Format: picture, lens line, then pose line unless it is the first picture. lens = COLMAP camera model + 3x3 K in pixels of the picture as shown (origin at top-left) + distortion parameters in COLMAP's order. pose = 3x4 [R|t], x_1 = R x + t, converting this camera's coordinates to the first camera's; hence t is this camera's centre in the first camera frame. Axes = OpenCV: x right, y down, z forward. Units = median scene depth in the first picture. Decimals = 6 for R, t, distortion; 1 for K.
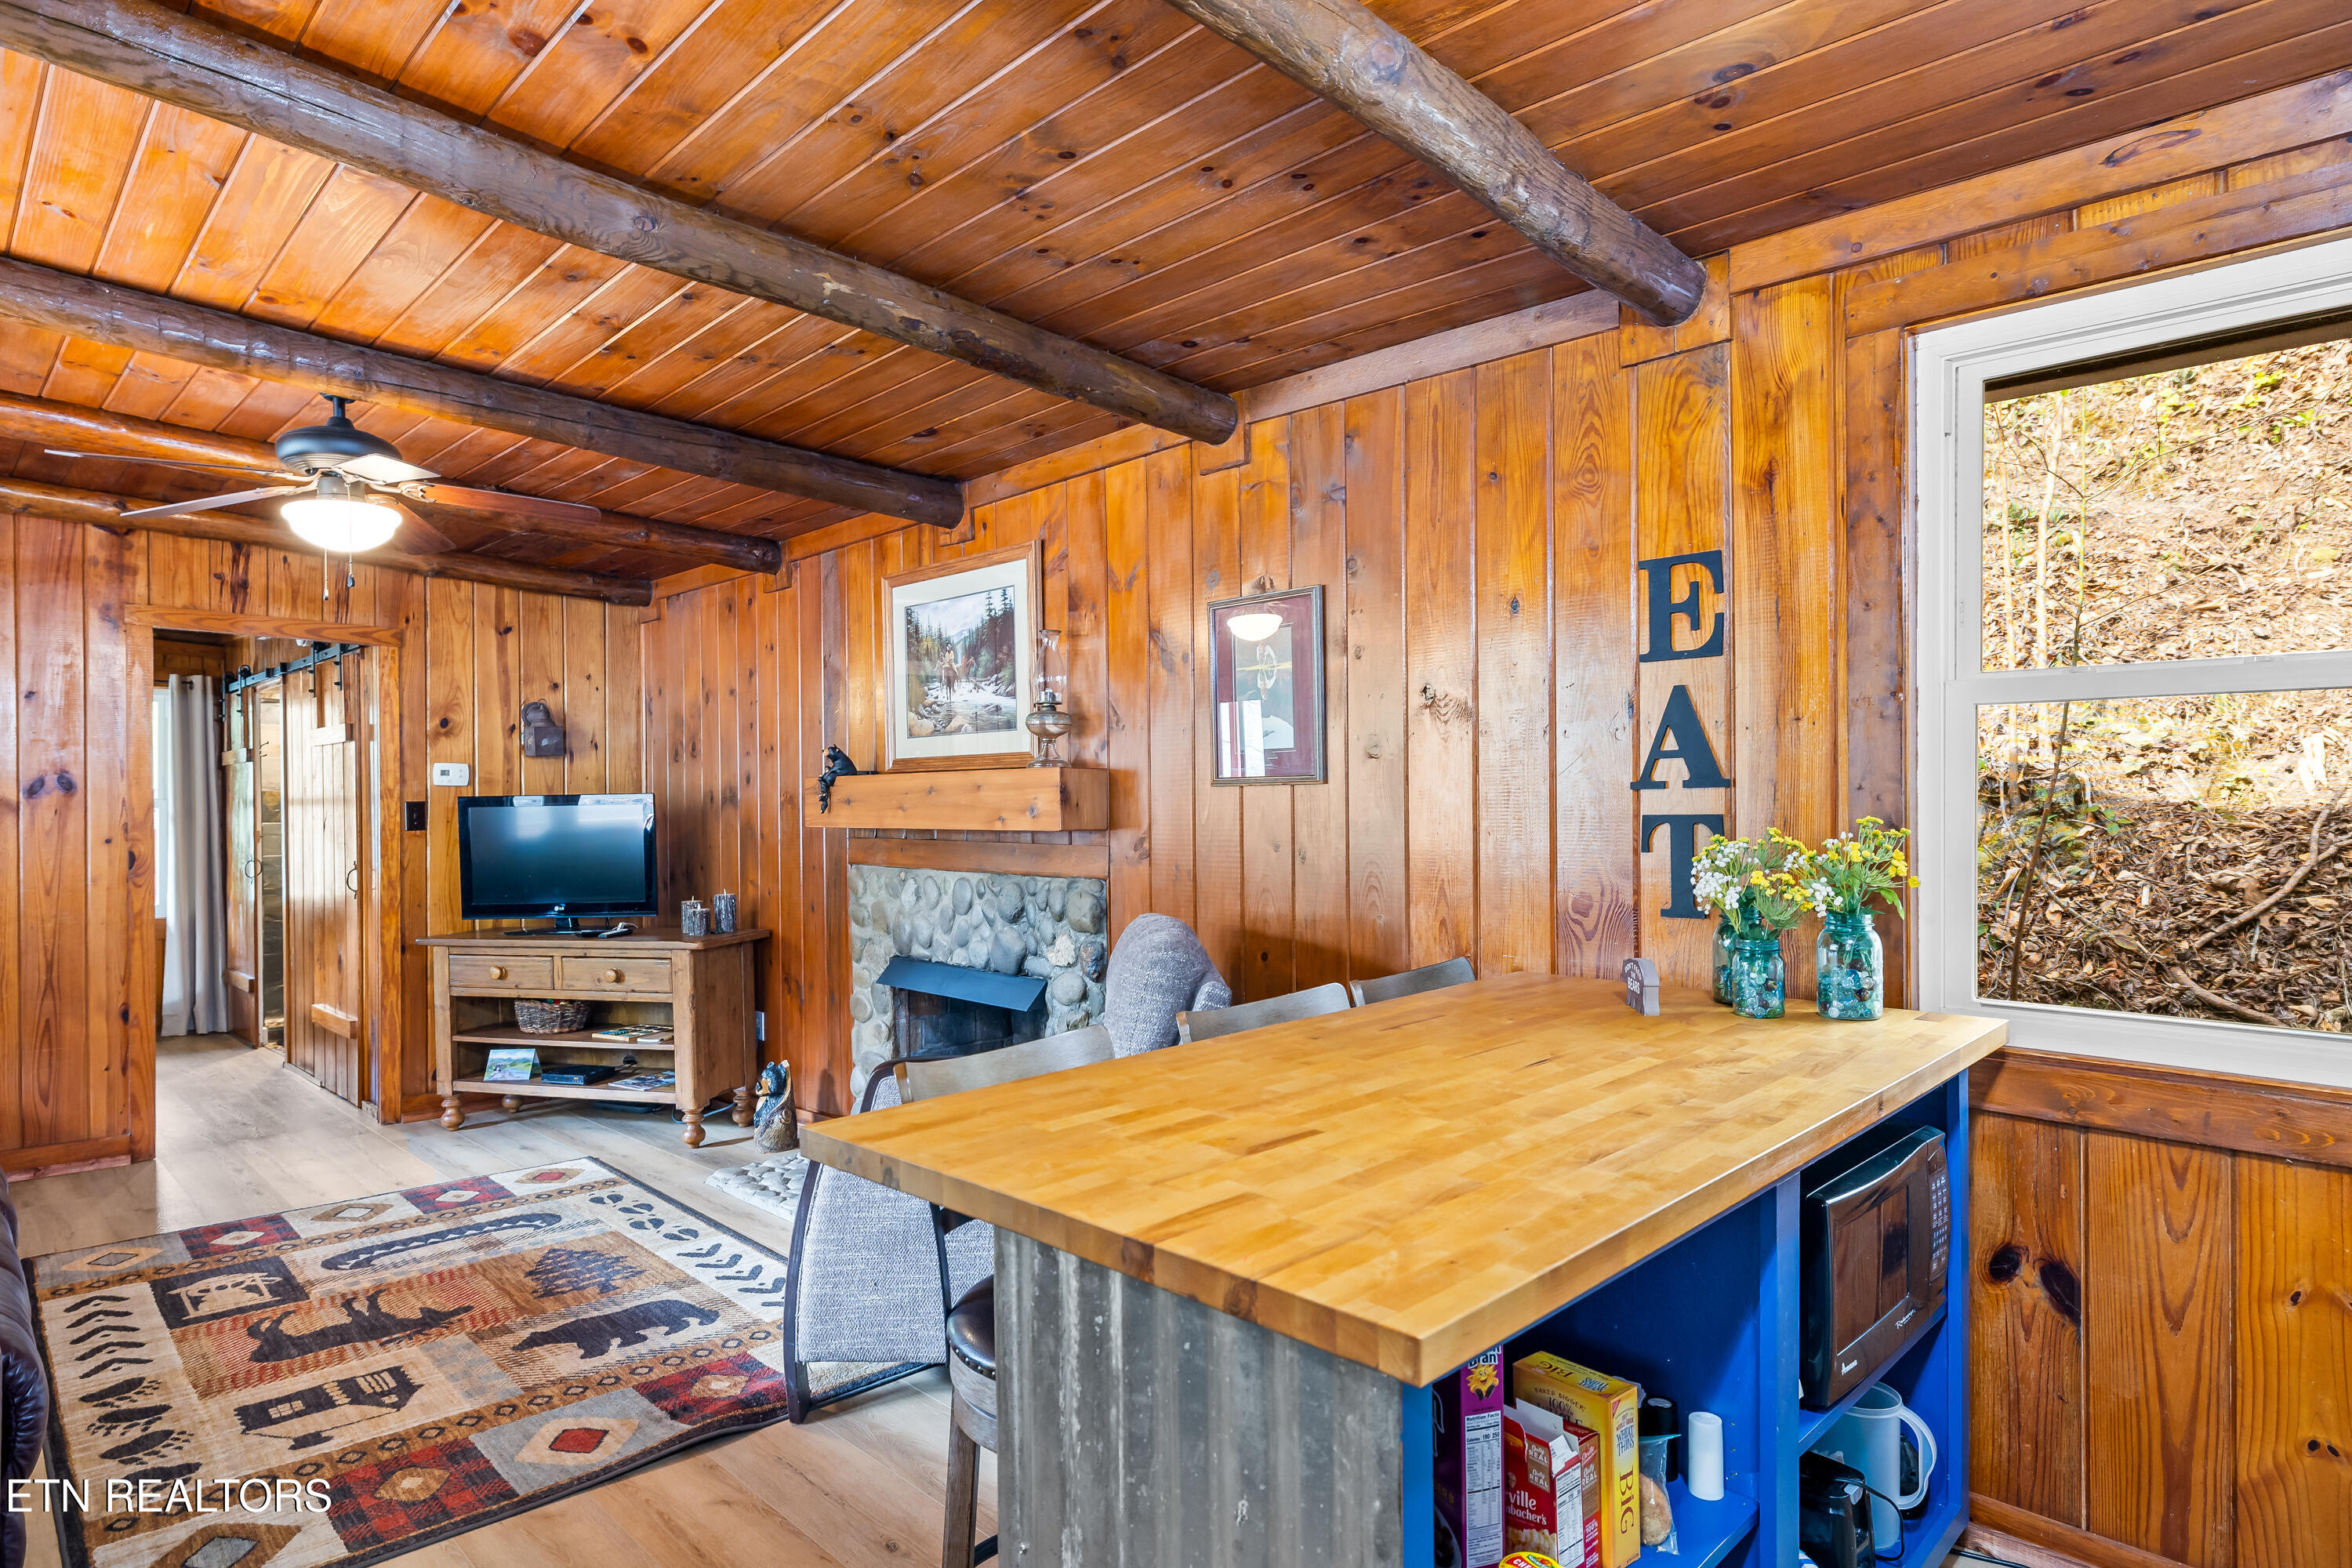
lens RADIAL K [[1274.9, 0, 1150.6], [0, 1274.9, 807.3], [0, 0, 1]] dist [-0.005000, 0.001236]
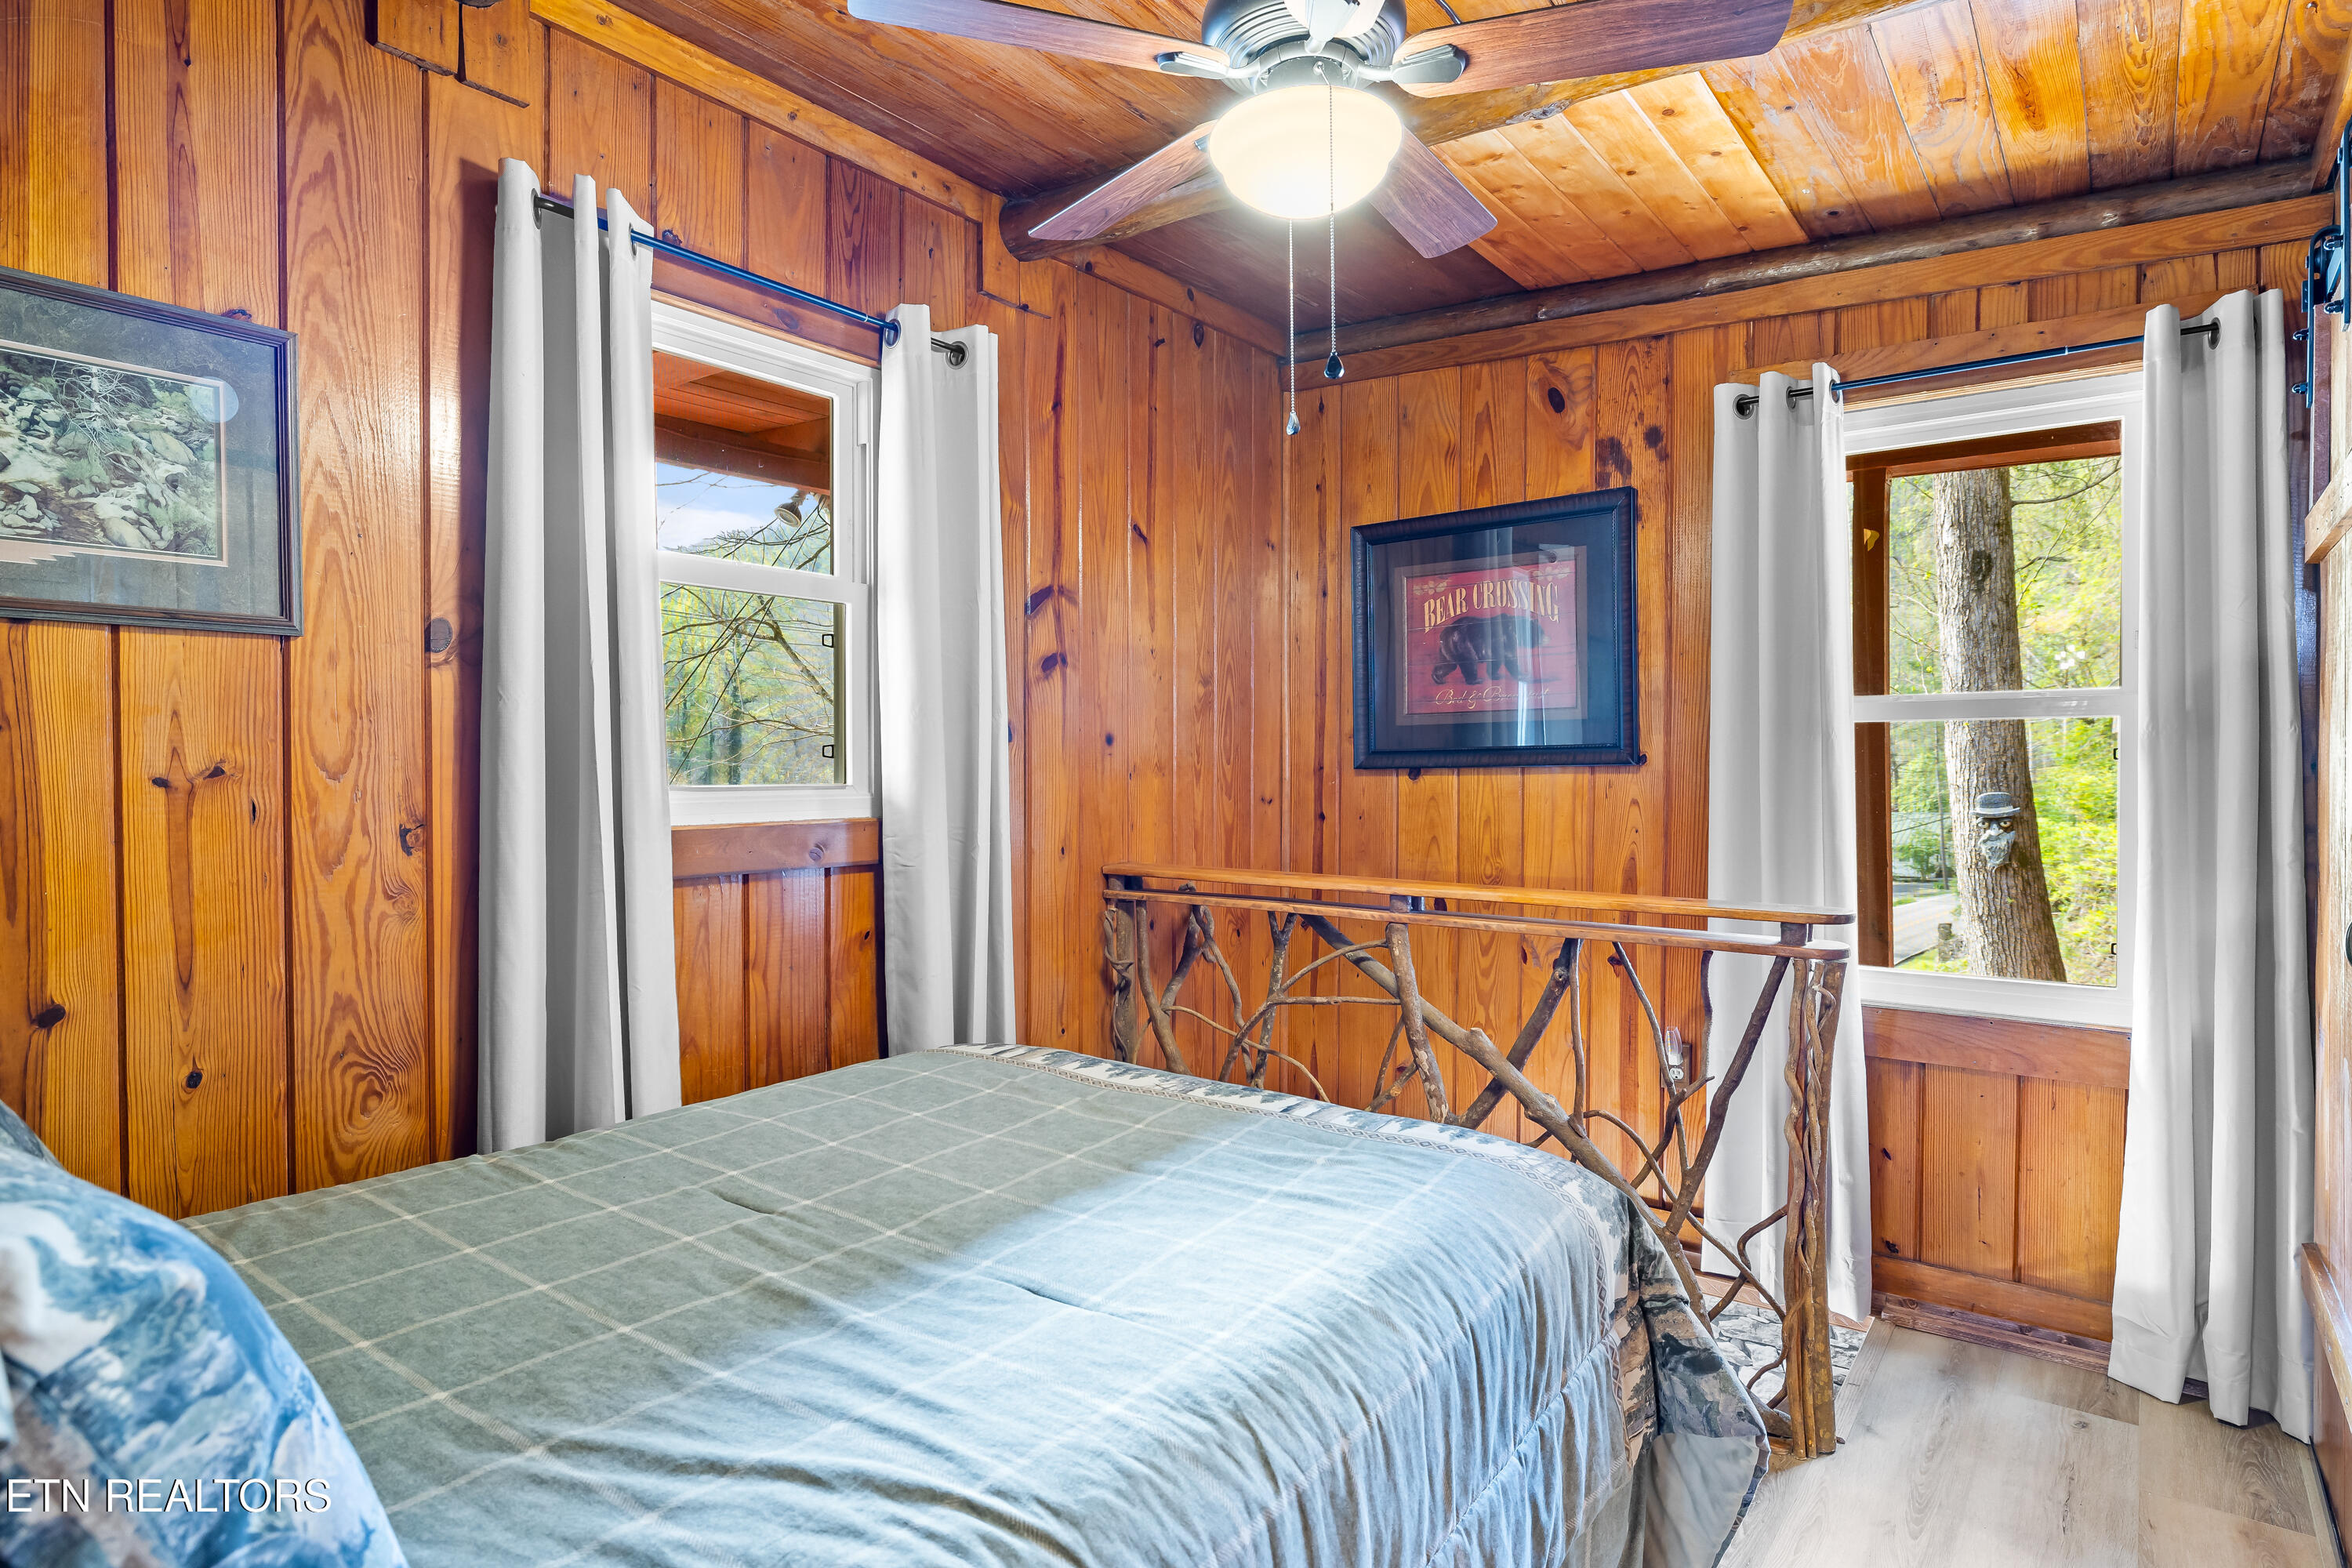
lens RADIAL K [[1274.9, 0, 1159.7], [0, 1274.9, 791.7], [0, 0, 1]] dist [-0.005000, 0.001236]
pose [[0.131300, 0.023334, -0.991068, -0.909133], [0.002019, 0.999715, 0.023805, 0.023628], [0.991341, -0.005126, 0.131215, 1.346448]]
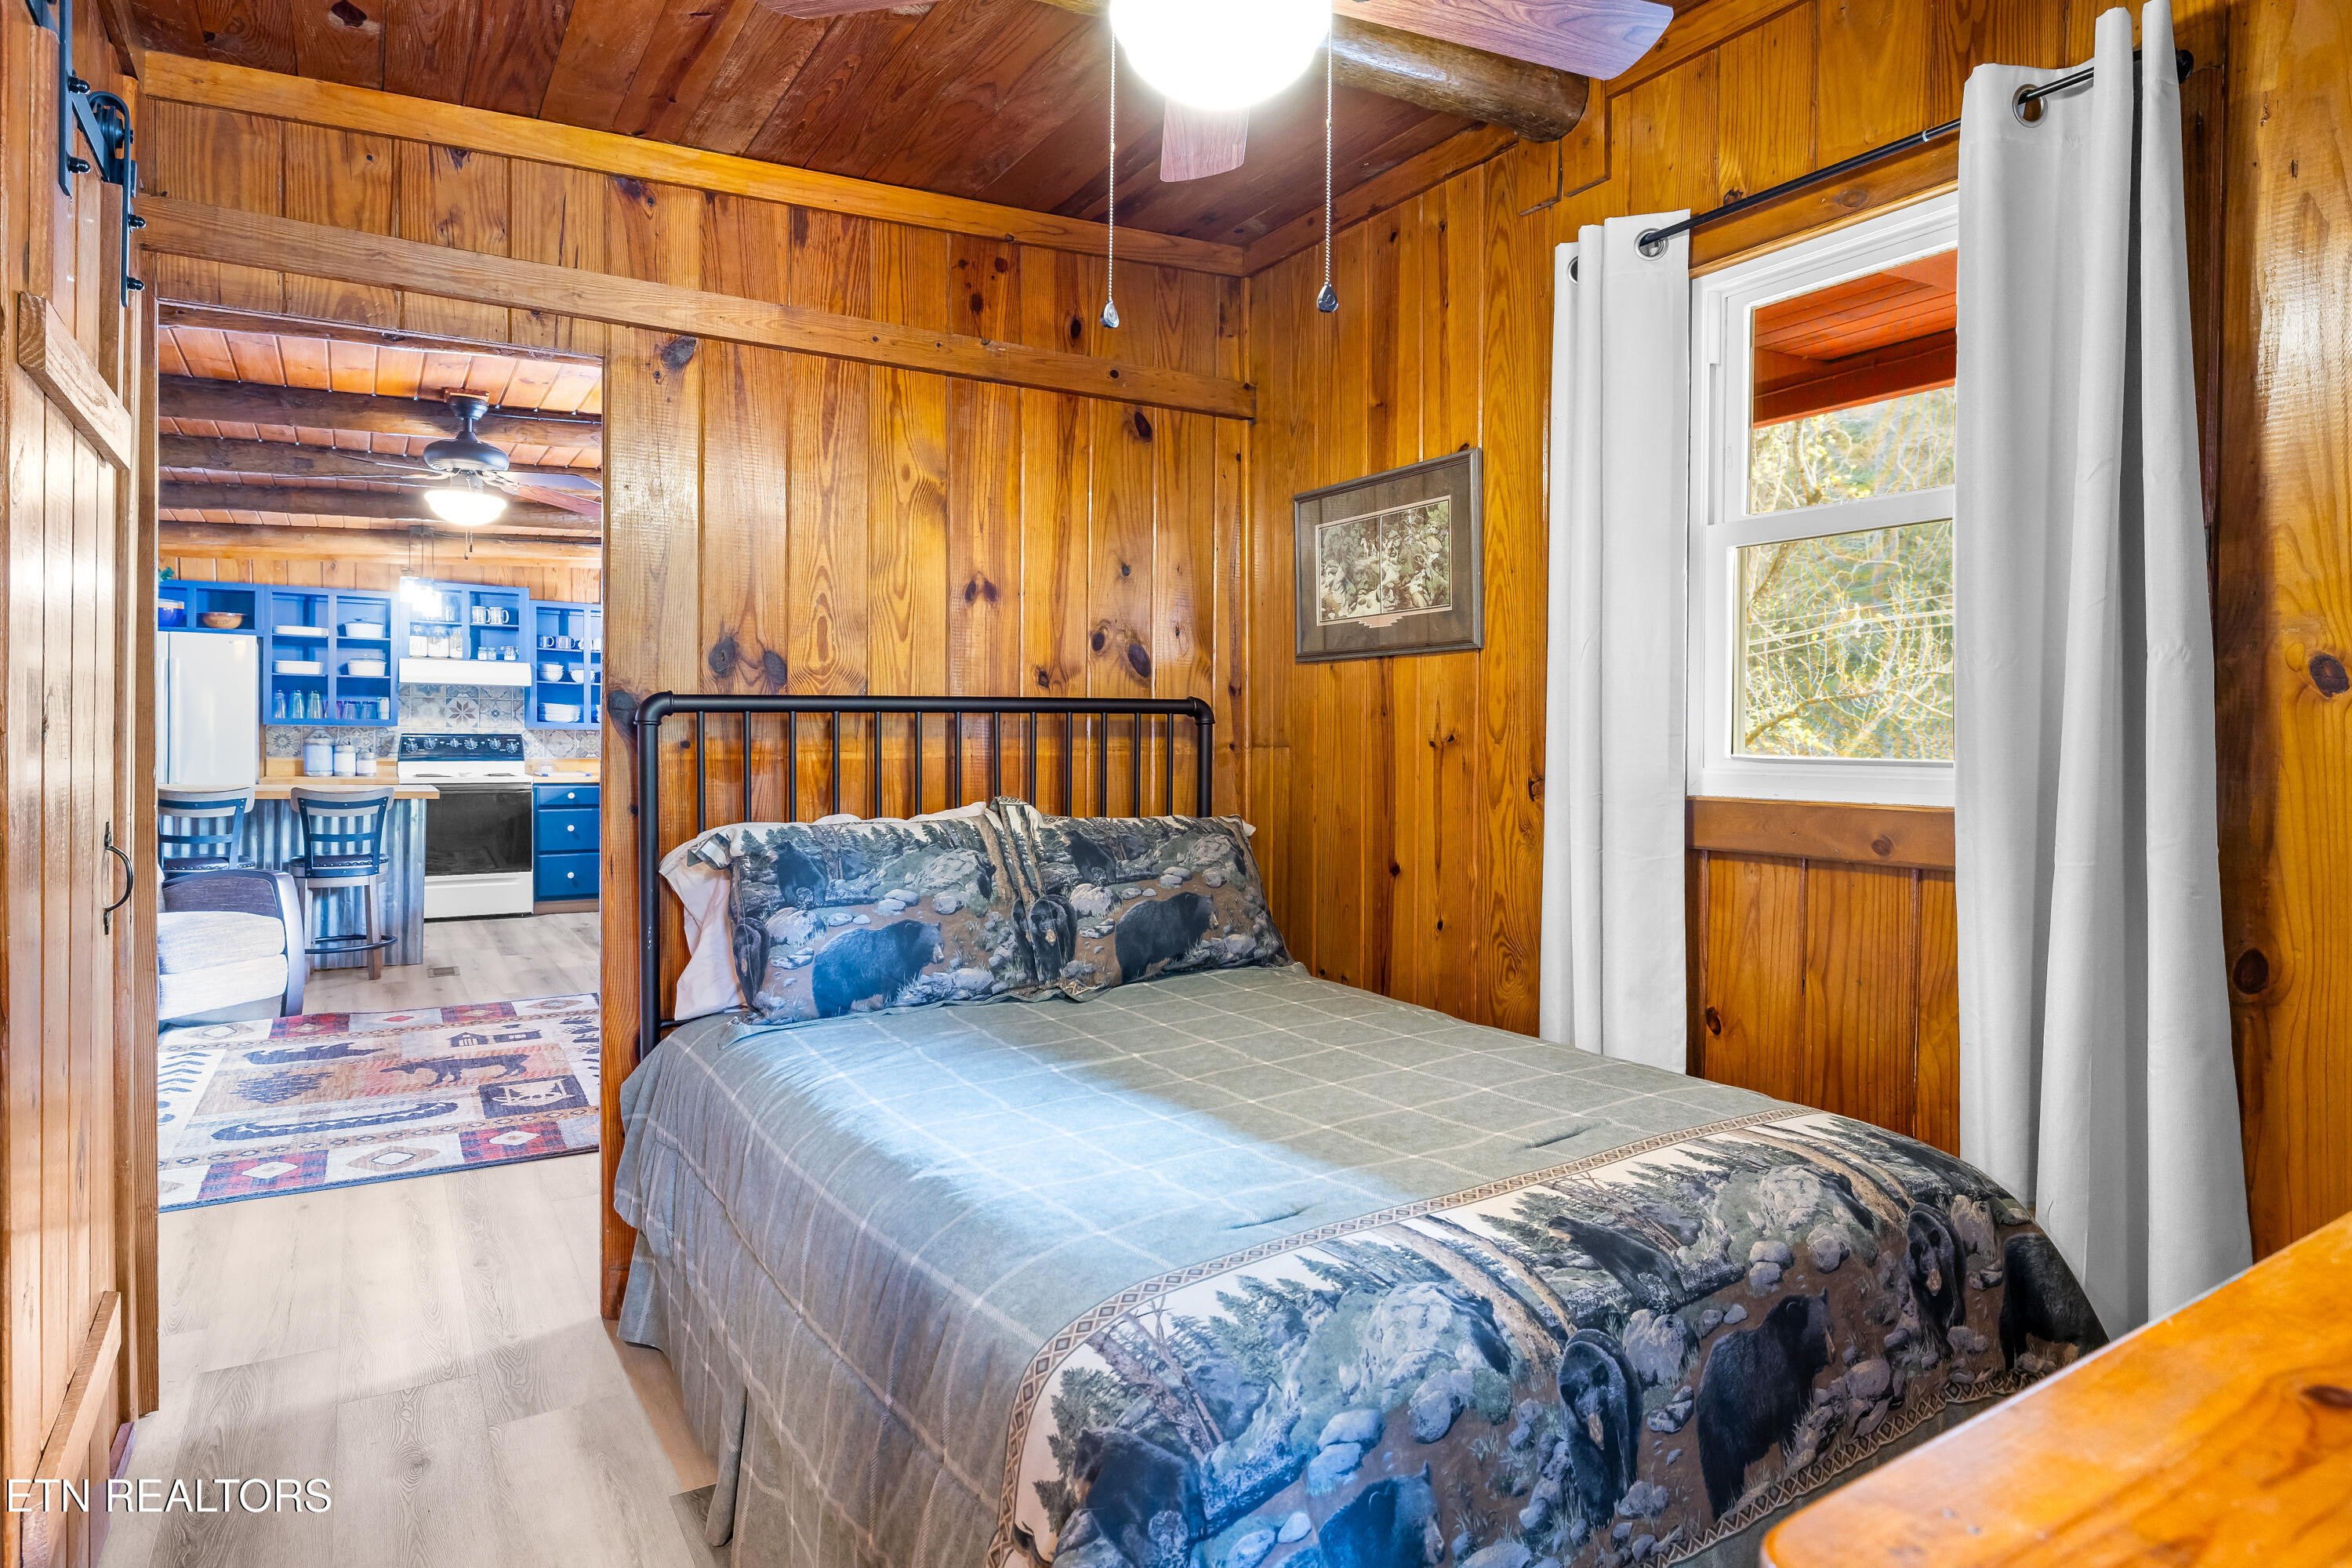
lens RADIAL K [[1308.6, 0, 1173.3], [0, 1308.6, 754.6], [0, 0, 1]] dist [-0.003362, -0.000520]
pose [[-0.975466, -0.005379, 0.220083, -1.406979], [-0.002760, 0.999922, 0.012204, 0.027477], [-0.220132, 0.011297, -0.975405, 1.832769]]
